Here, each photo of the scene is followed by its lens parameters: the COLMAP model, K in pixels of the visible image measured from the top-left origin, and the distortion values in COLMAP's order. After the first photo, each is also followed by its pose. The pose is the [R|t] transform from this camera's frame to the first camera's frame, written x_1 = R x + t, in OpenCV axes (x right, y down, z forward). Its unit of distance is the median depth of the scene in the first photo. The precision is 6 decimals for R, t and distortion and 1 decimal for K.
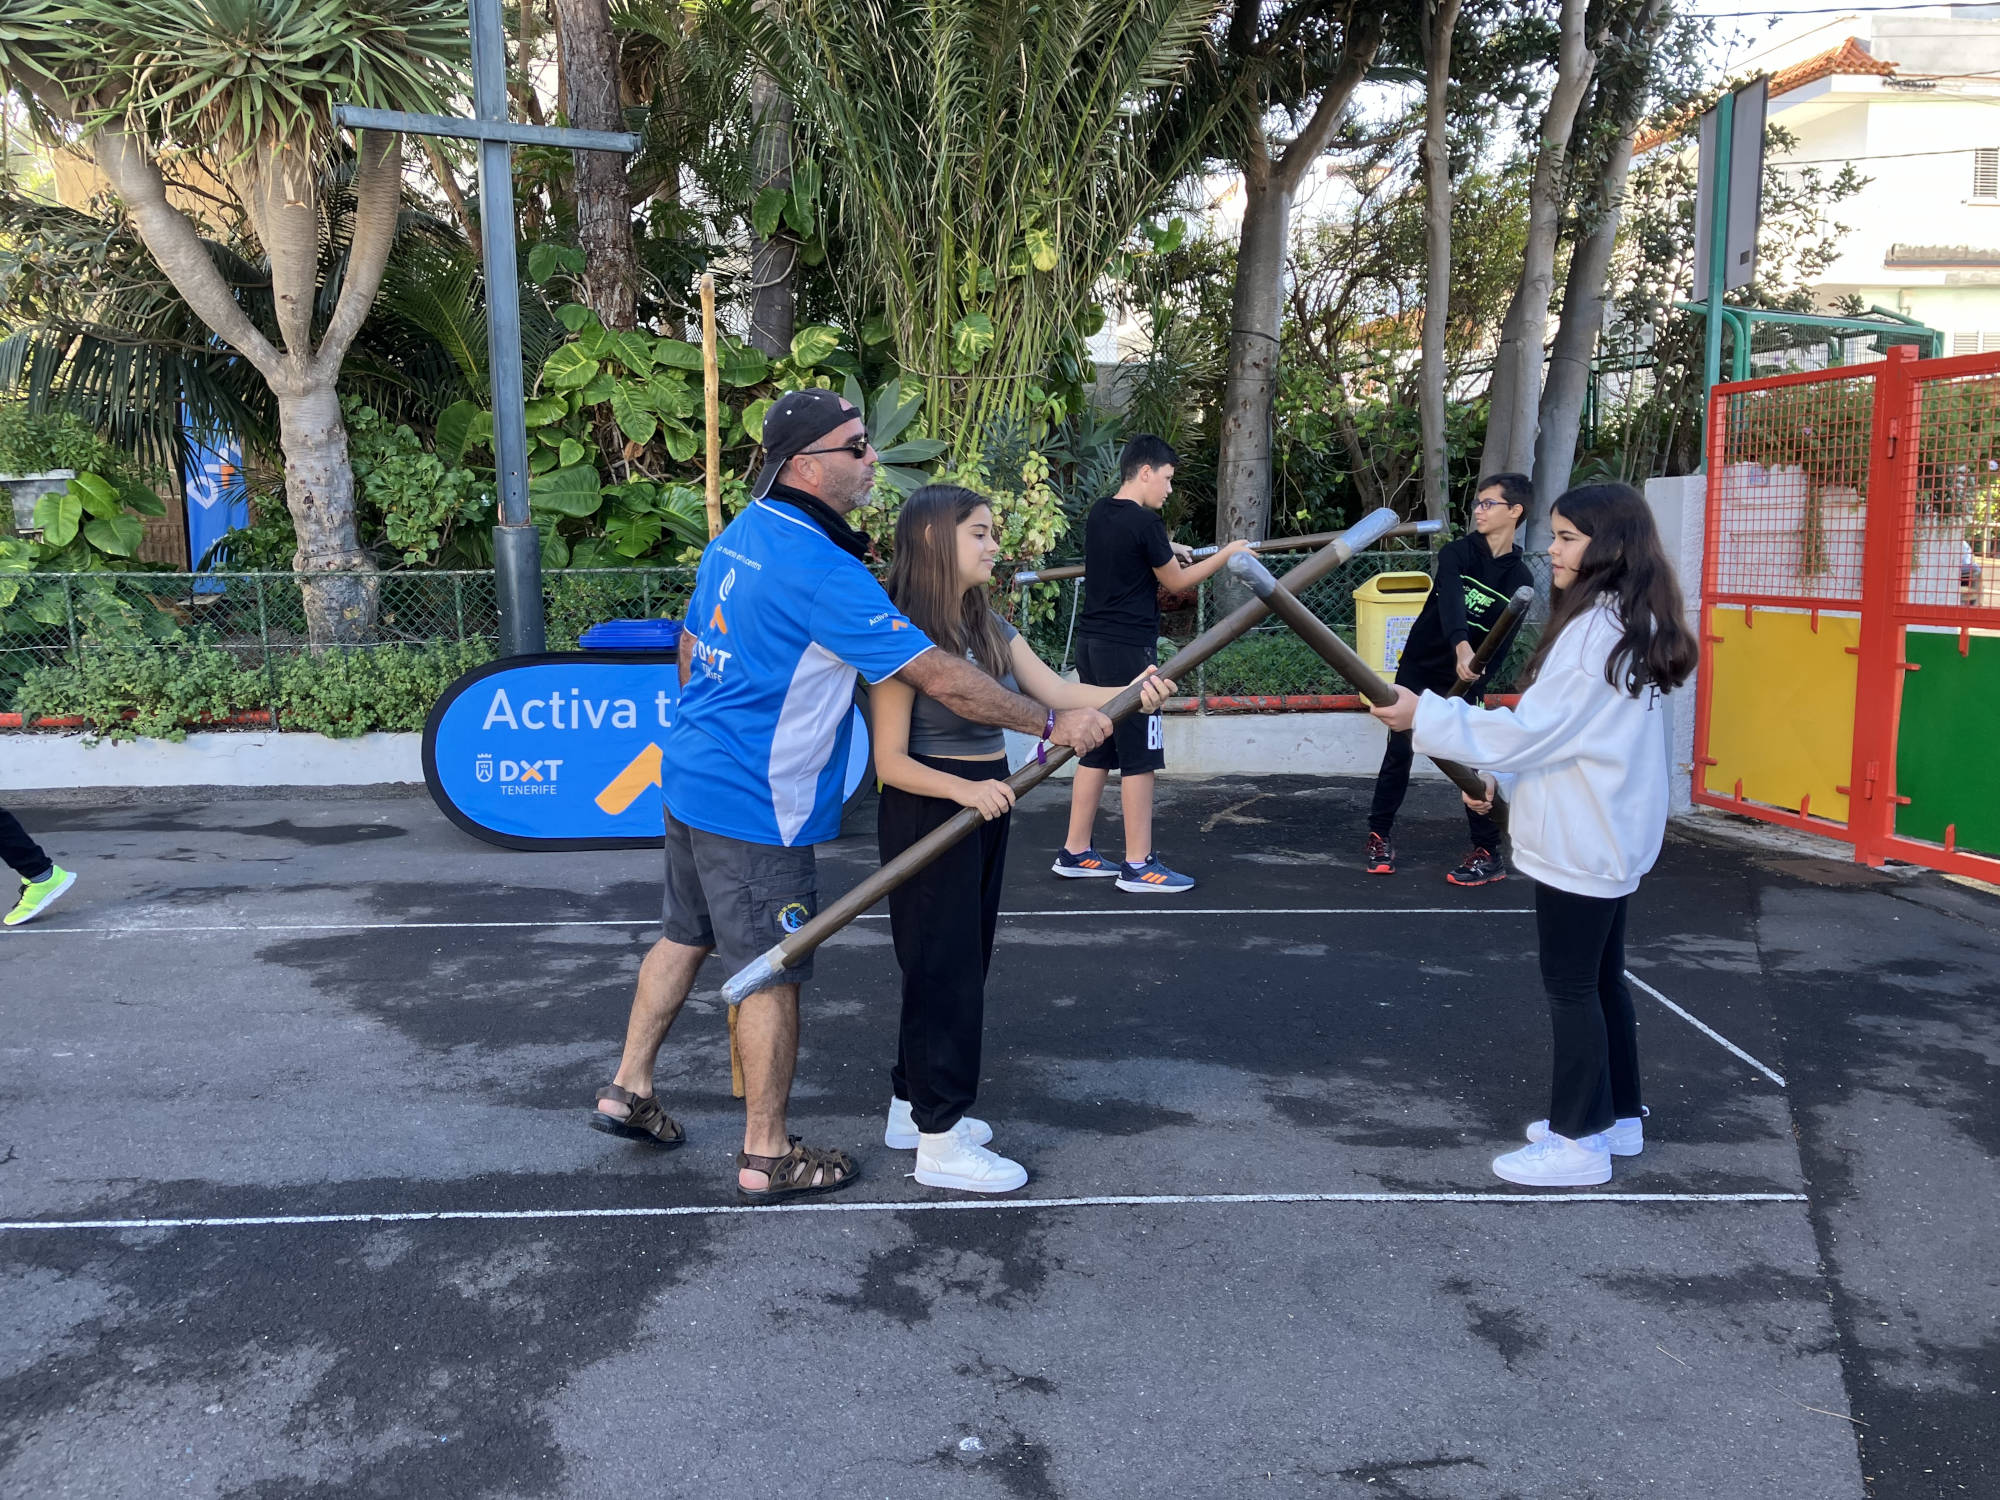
lens RADIAL K [[1669.5, 0, 995.3], [0, 1669.5, 757.8], [0, 0, 1]] dist [0.035118, -0.019447]
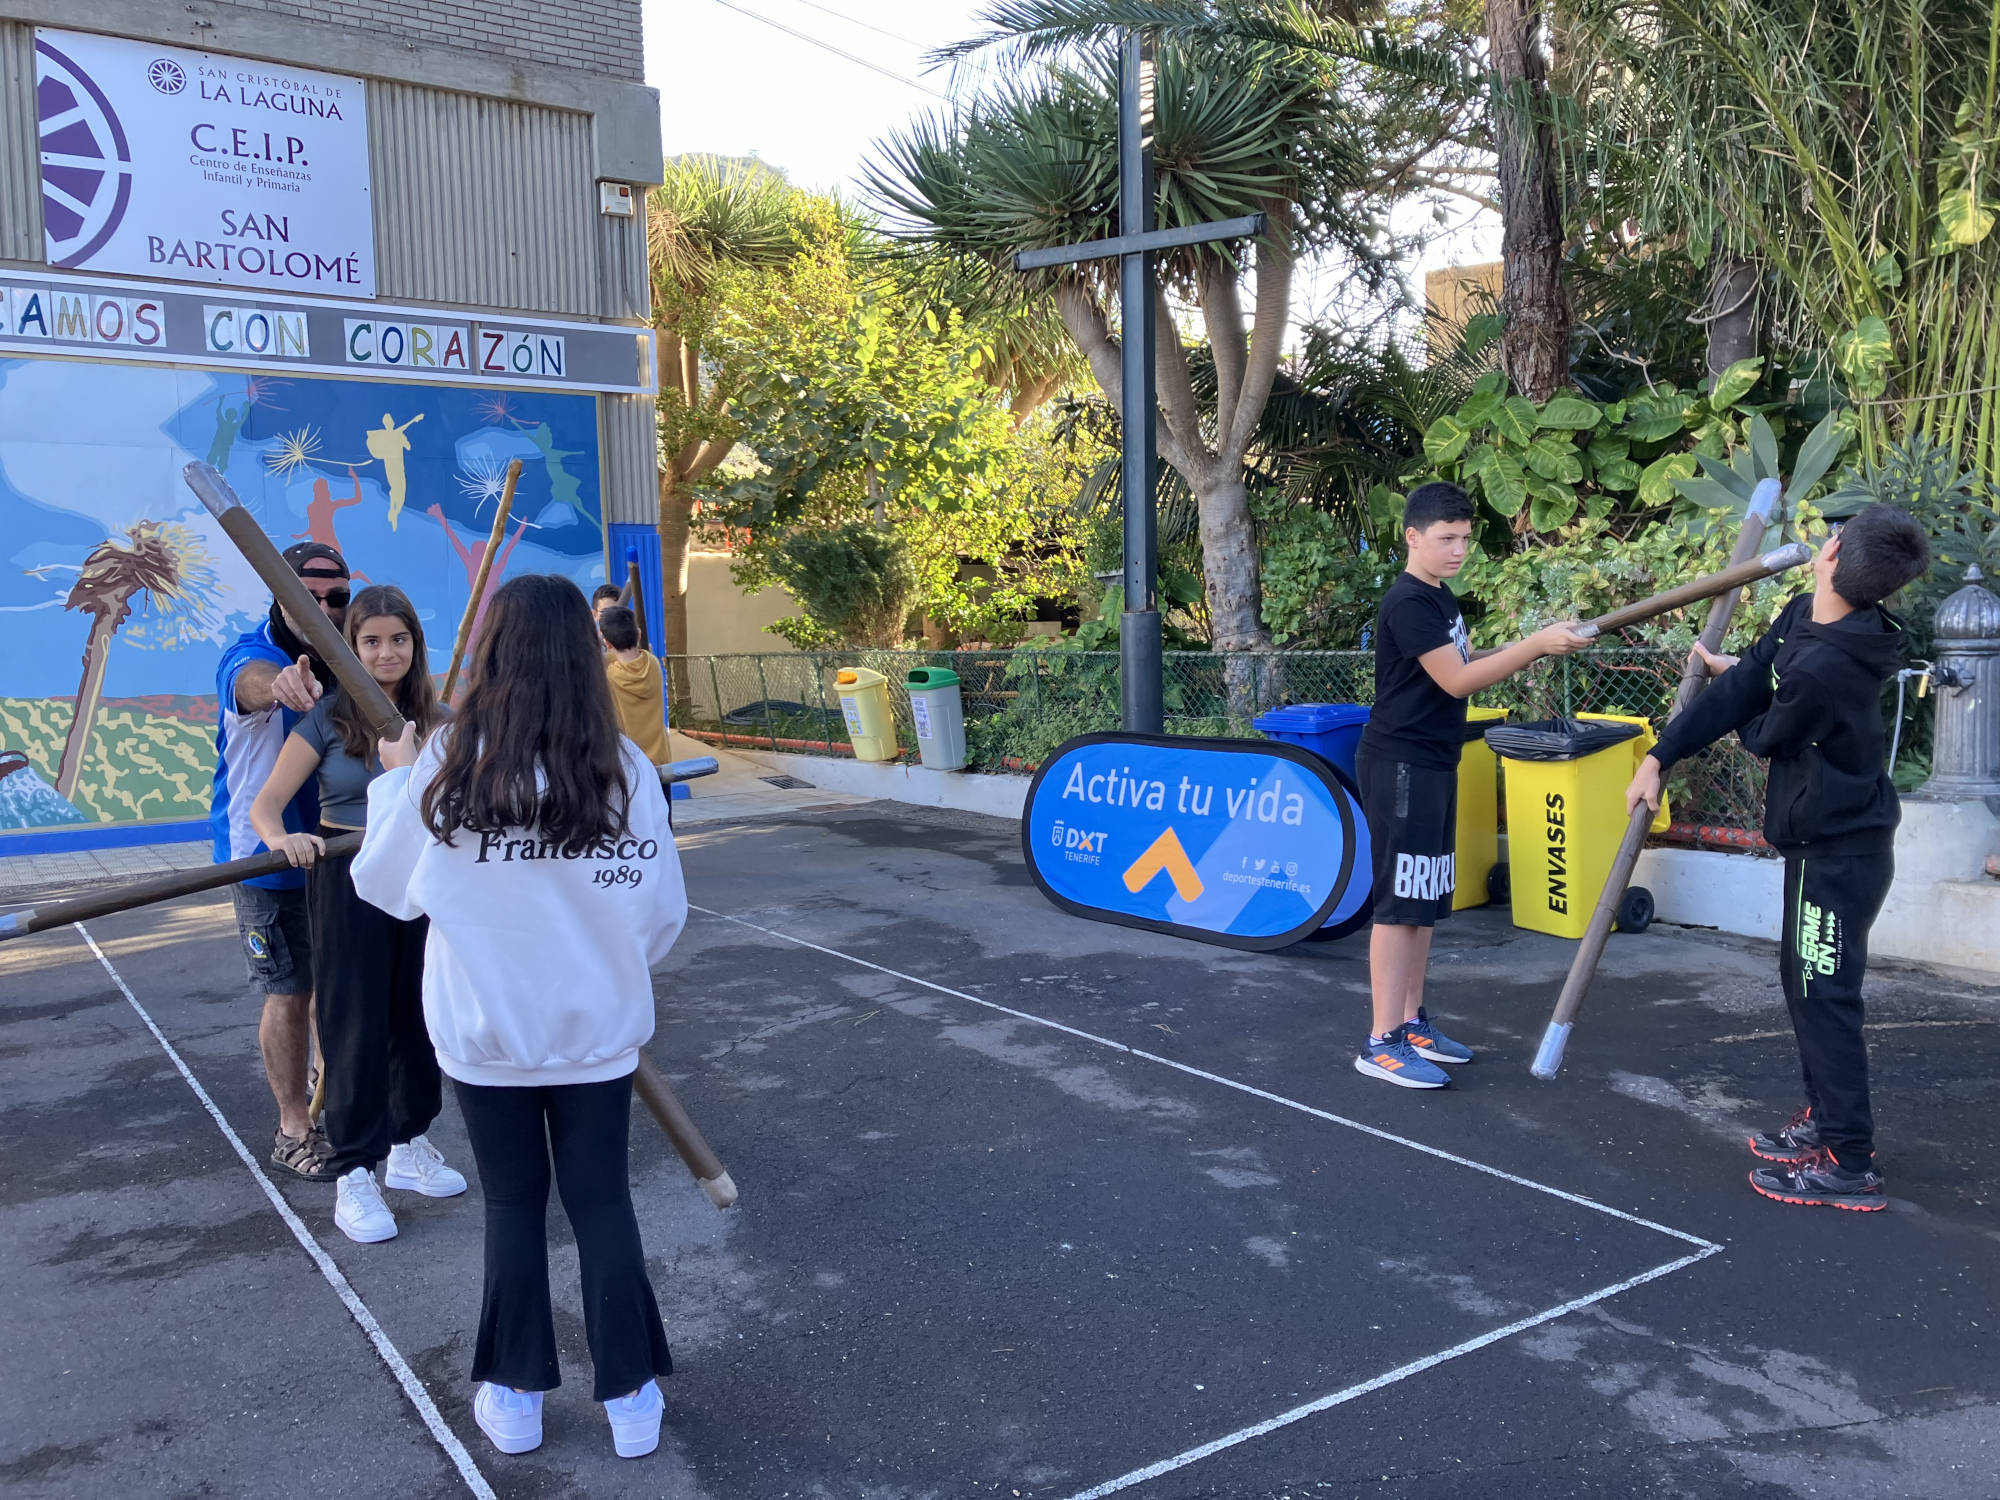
lens RADIAL K [[1669.5, 0, 996.2], [0, 1669.5, 745.2], [0, 0, 1]] dist [0.035118, -0.019447]
pose [[0.525002, 0.062945, -0.848770, 0.735429], [-0.102167, 0.994711, 0.010574, -0.072588], [0.844946, 0.081165, 0.528657, 0.481886]]
